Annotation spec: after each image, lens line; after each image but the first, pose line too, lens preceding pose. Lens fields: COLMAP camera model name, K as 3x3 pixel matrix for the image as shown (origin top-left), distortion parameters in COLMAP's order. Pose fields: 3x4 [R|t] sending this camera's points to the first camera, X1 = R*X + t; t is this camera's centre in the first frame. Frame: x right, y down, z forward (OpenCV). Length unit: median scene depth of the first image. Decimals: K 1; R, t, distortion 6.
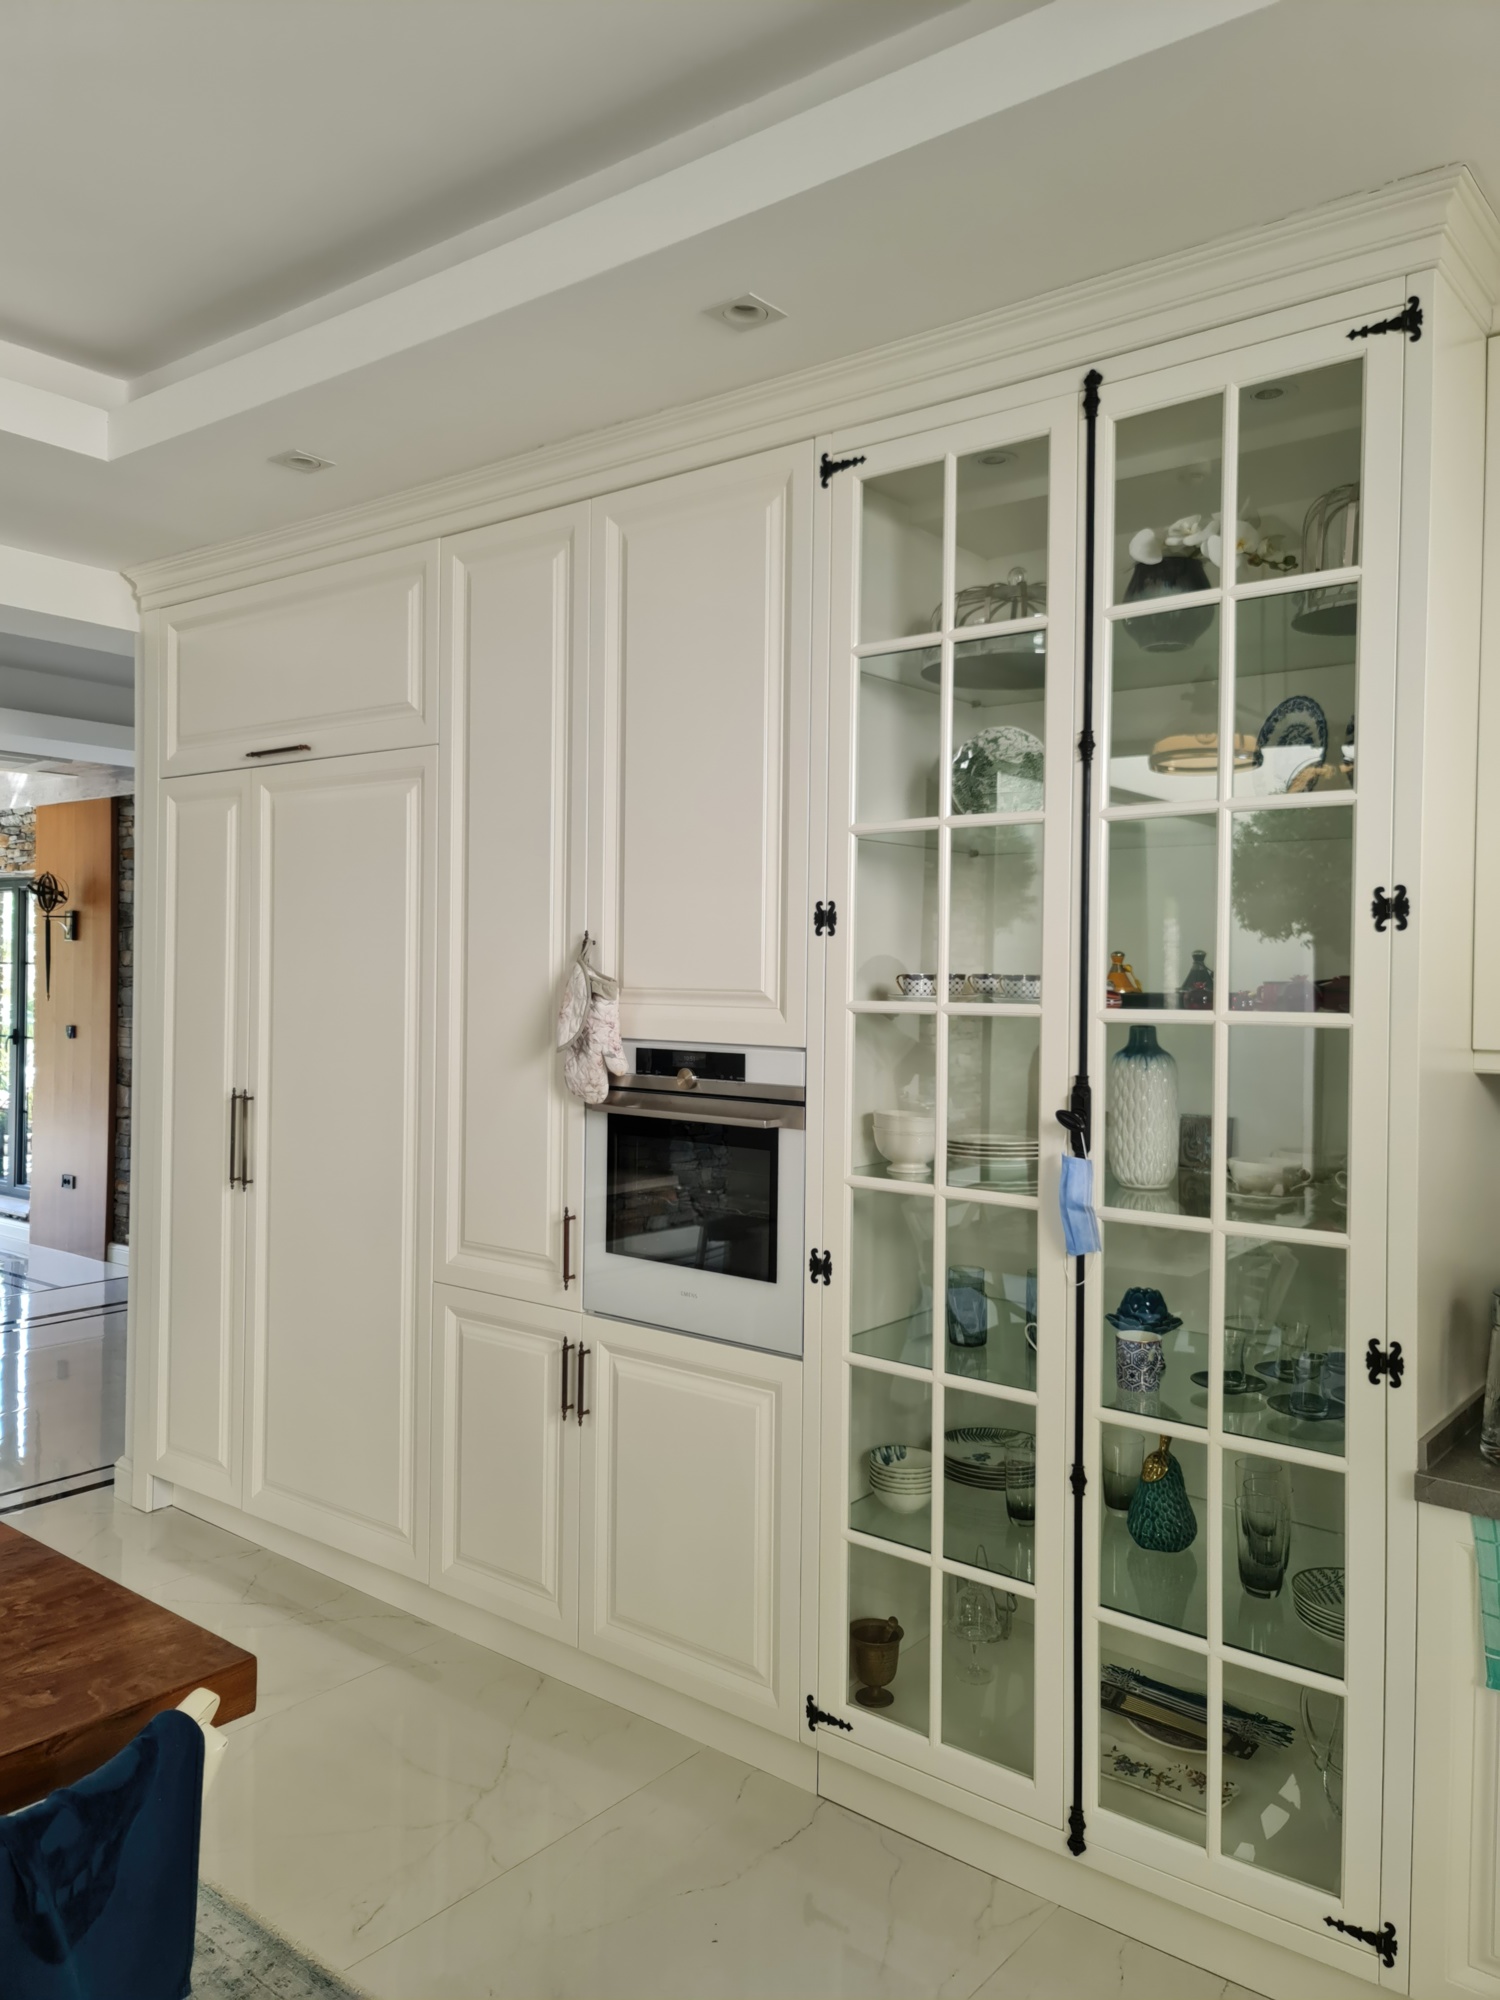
lens RADIAL K [[1471.0, 0, 752.7], [0, 1471.0, 987.2], [0, 0, 1]] dist [0.073037, -0.073159]
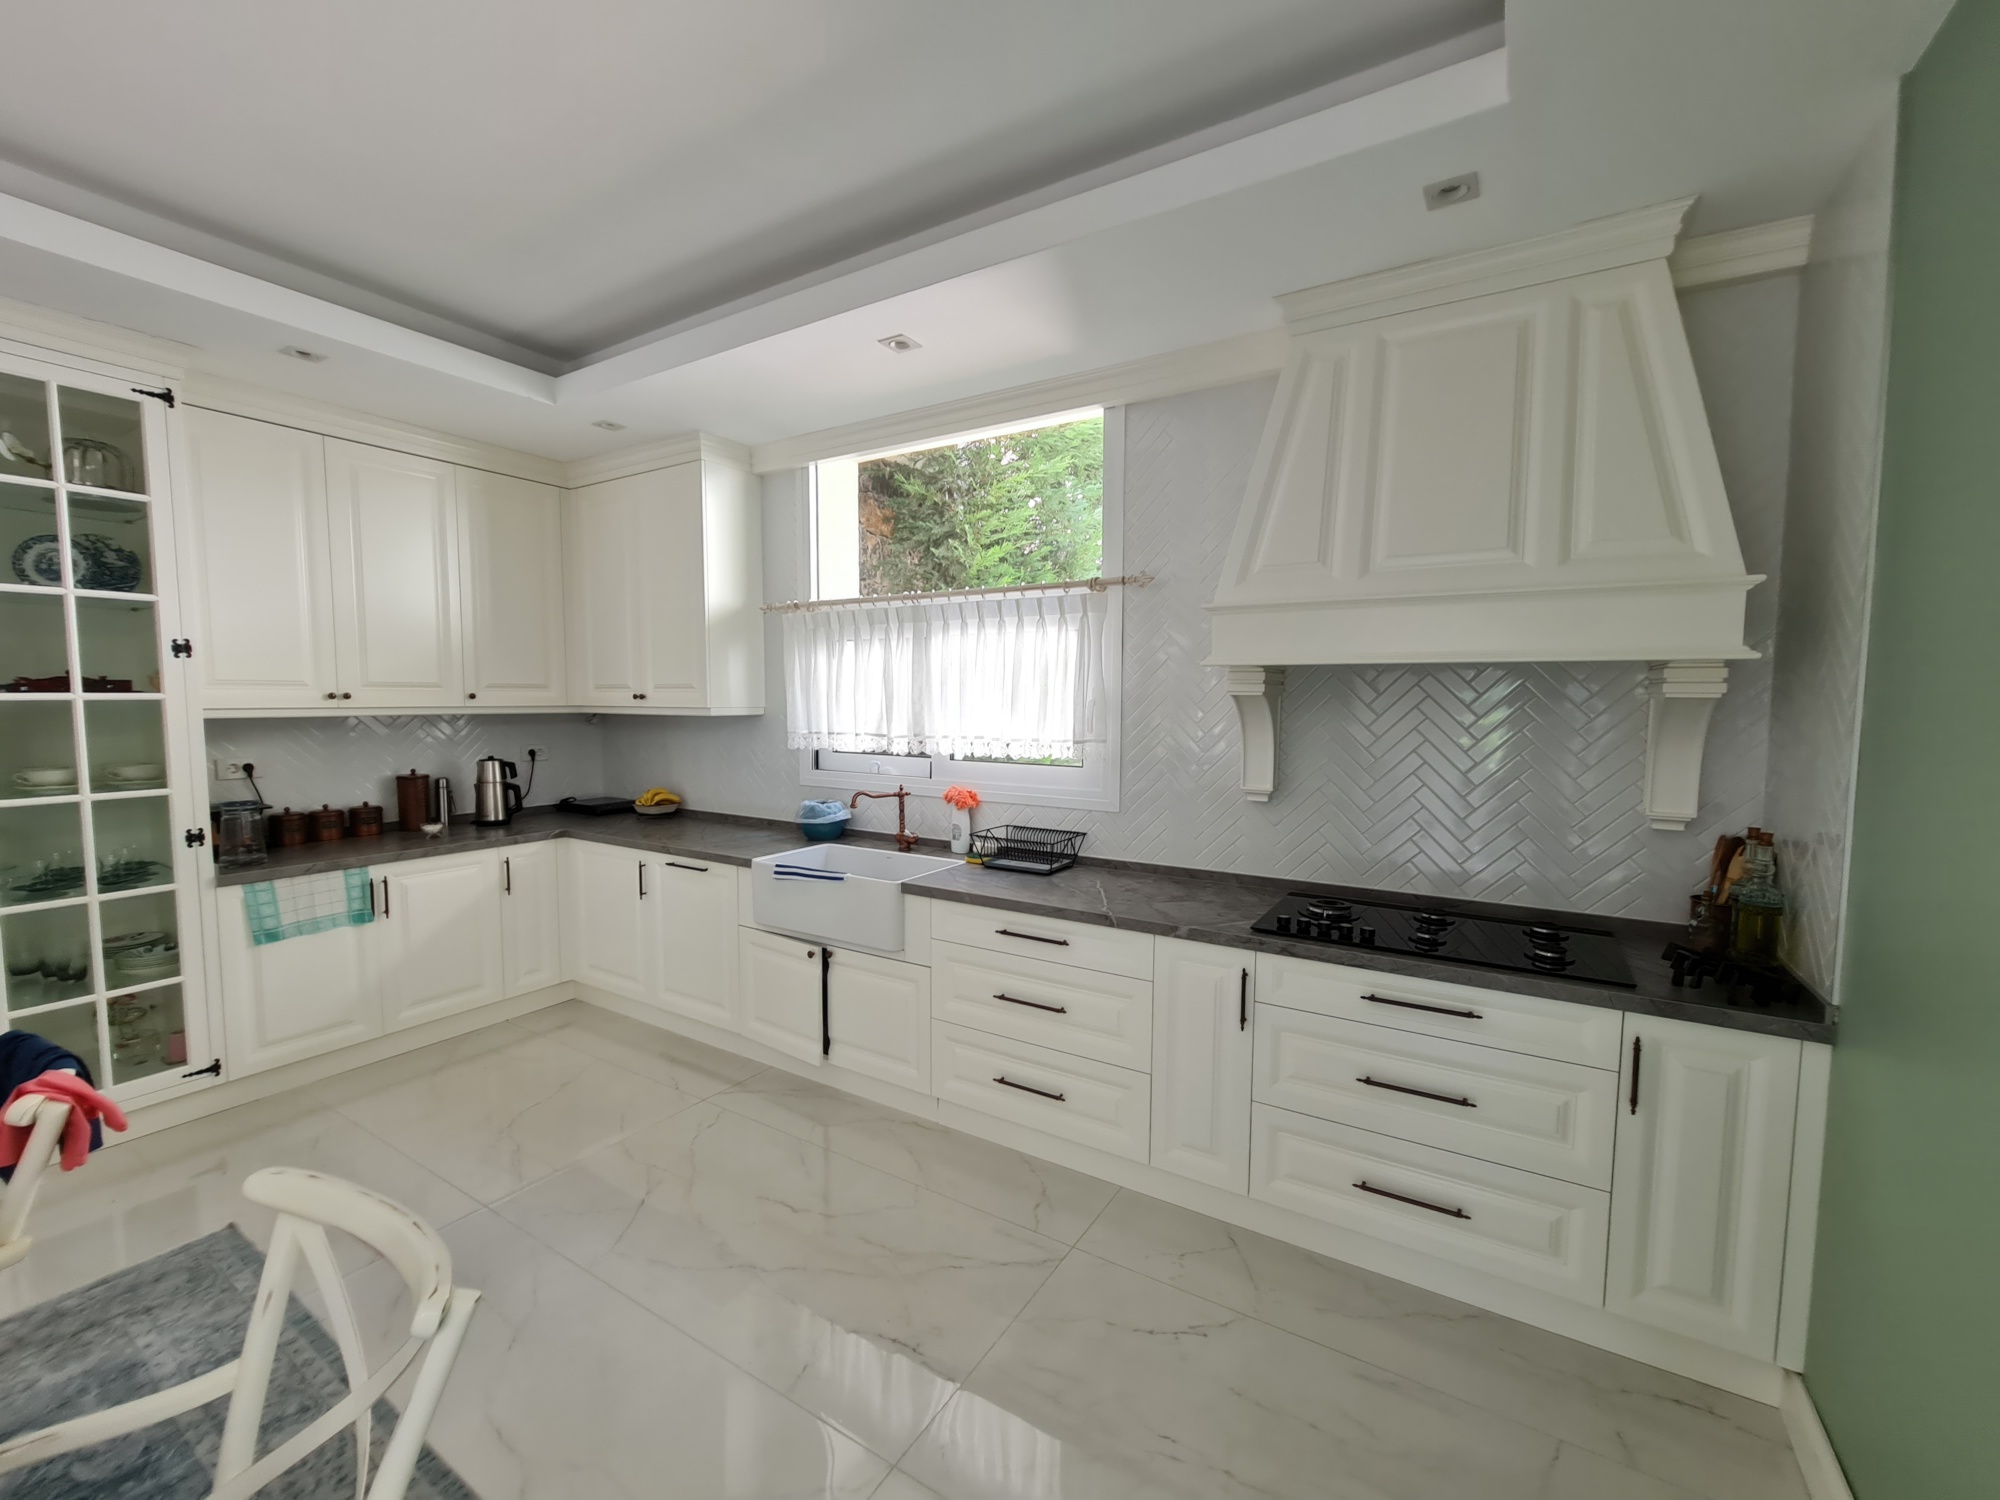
lens RADIAL K [[817.2, 0, 997.7], [0, 817.2, 755.7], [0, 0, 1]] dist [-0.007654, 0.002895]
pose [[-0.120122, -0.084095, 0.989191, -0.863225], [0.002352, 0.996379, 0.084992, 0.008570], [-0.992756, 0.012536, -0.119489, -0.115387]]
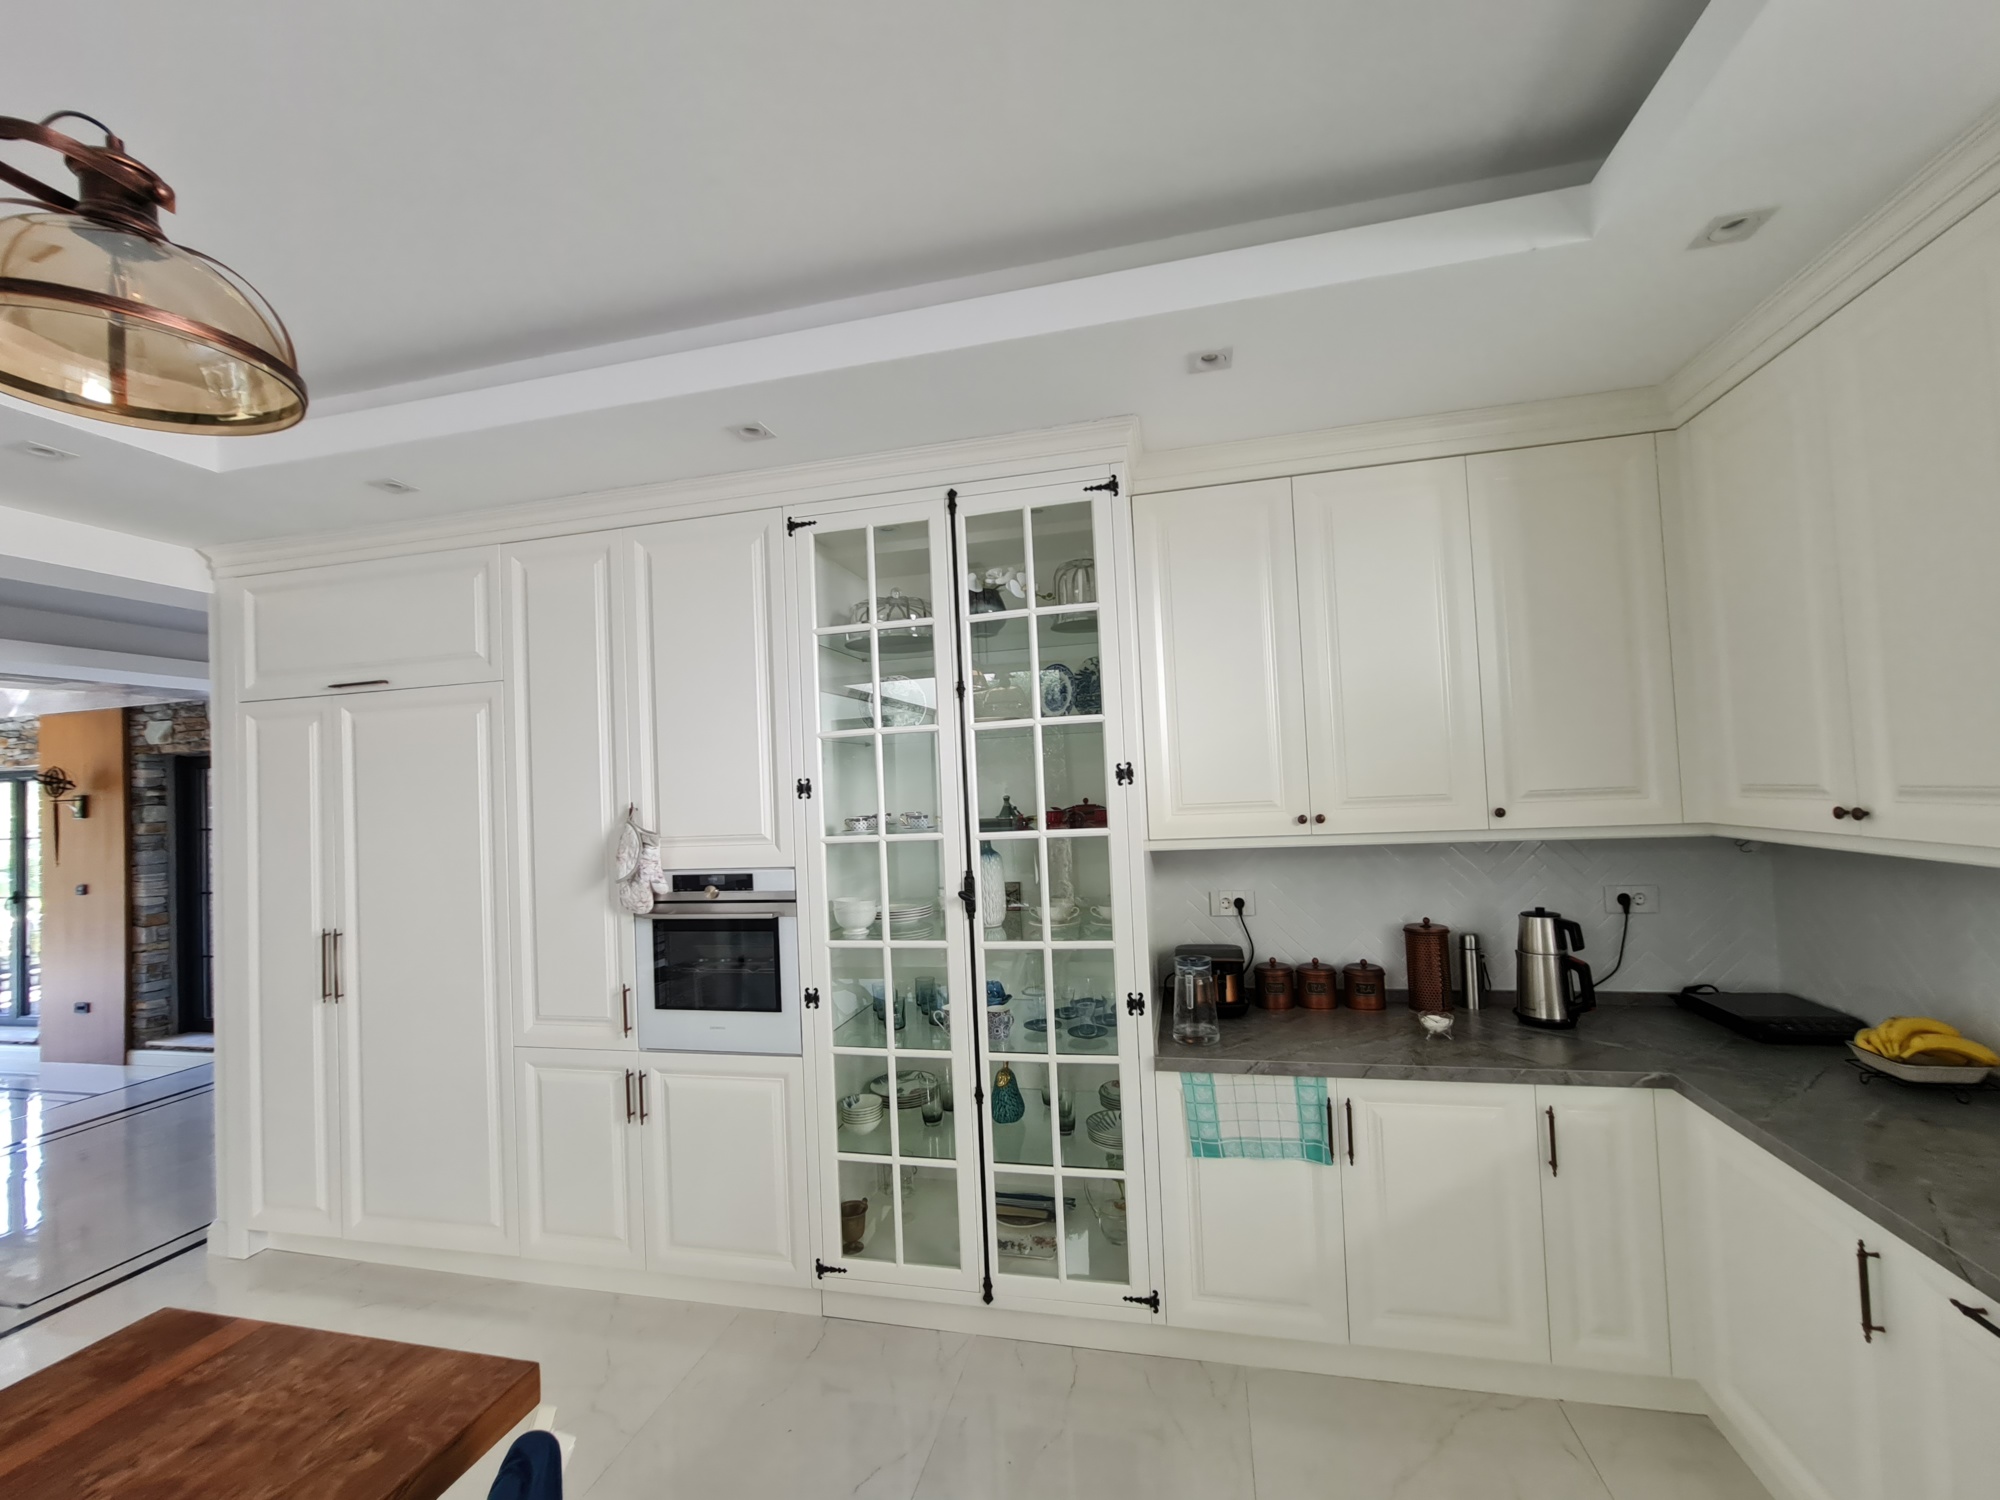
lens RADIAL K [[817.2, 0, 1012.0], [0, 817.2, 764.1], [0, 0, 1]] dist [-0.007654, 0.002895]
pose [[0.899896, -0.038093, 0.434438, -0.152266], [0.058496, 0.997719, -0.033686, -0.031967], [-0.432164, 0.055727, 0.900072, 0.066728]]
